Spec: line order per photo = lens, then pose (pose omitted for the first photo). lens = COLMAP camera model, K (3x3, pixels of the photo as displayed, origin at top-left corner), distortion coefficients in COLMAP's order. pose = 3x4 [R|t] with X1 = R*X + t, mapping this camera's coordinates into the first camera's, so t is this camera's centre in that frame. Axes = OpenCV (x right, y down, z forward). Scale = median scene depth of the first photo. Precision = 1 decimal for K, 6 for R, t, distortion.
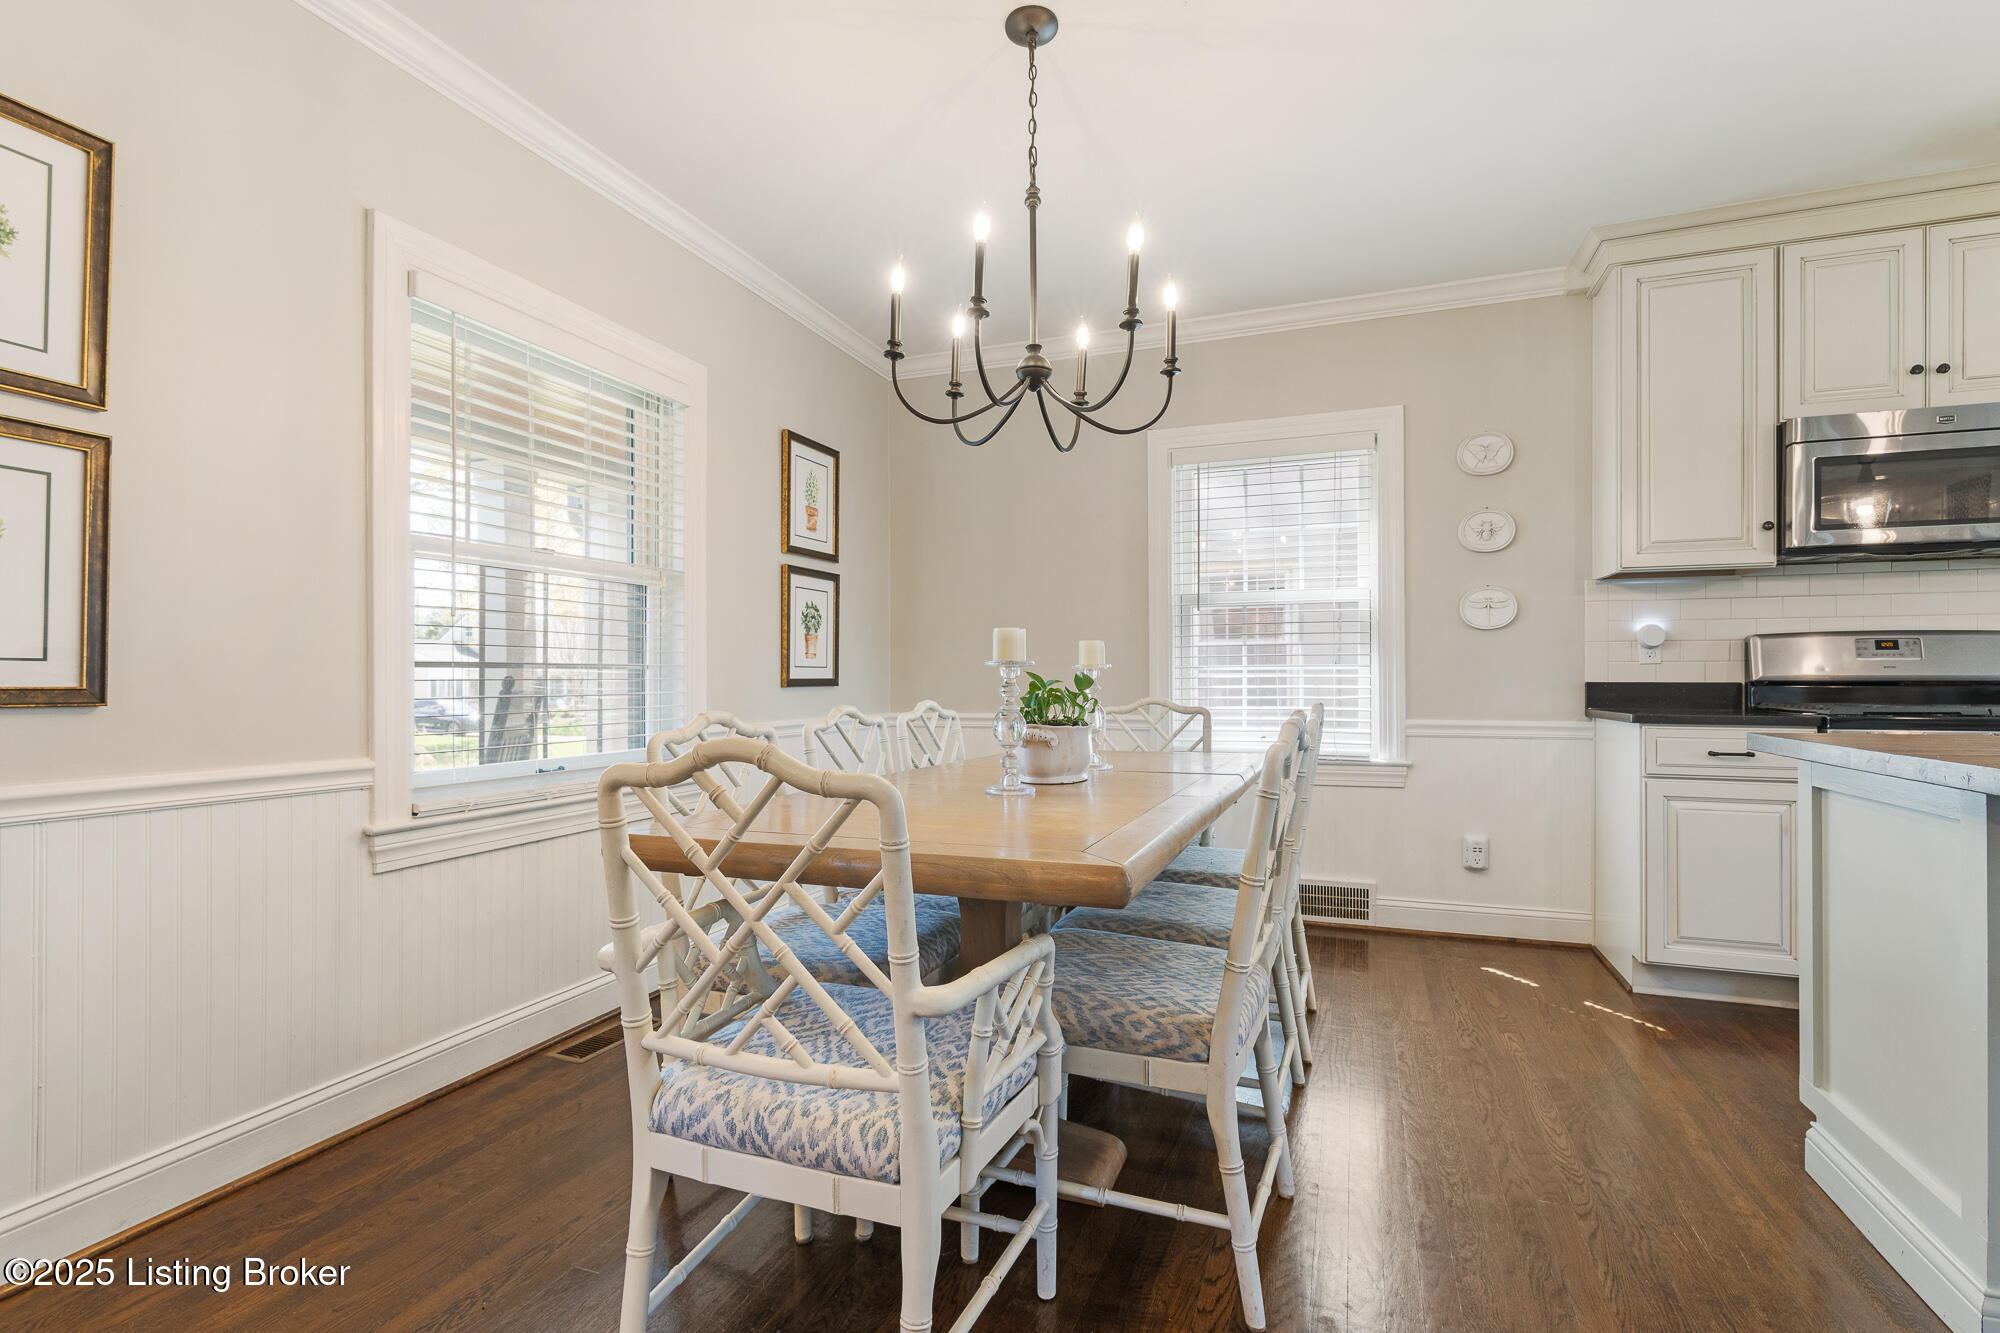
lens RADIAL K [[944.8, 0, 993.2], [0, 944.8, 672.1], [0, 0, 1]] dist [-0.001595, 0.001996]
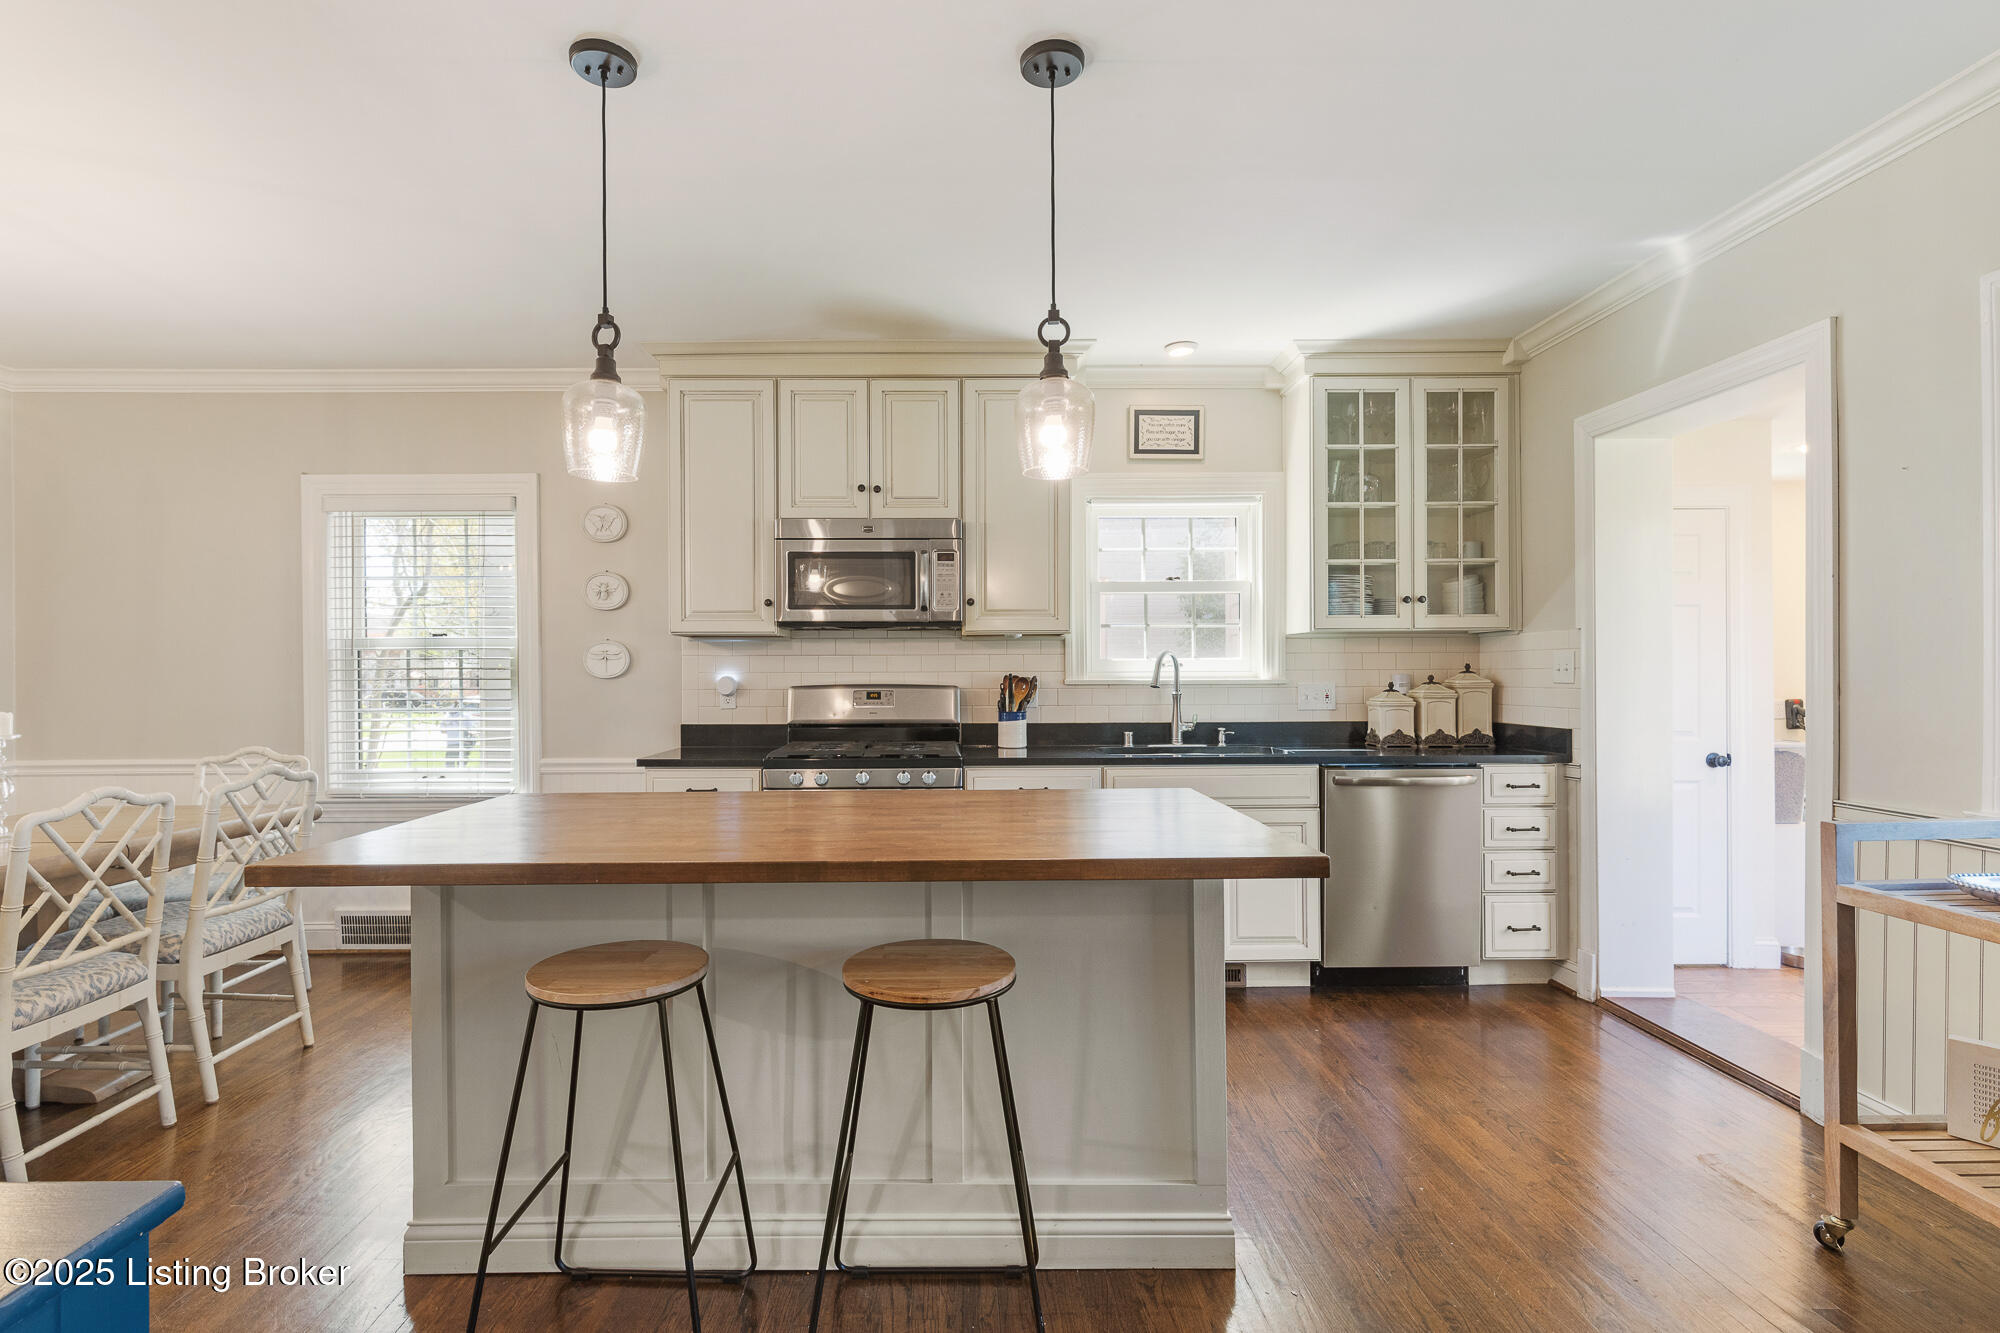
lens RADIAL K [[944.8, 0, 956.1], [0, 944.8, 678.8], [0, 0, 1]] dist [-0.001595, 0.001996]
pose [[0.932720, -0.003289, 0.360585, 0.552284], [-0.001187, 0.999925, 0.012191, -0.064193], [-0.360598, -0.011799, 0.932647, -0.233852]]
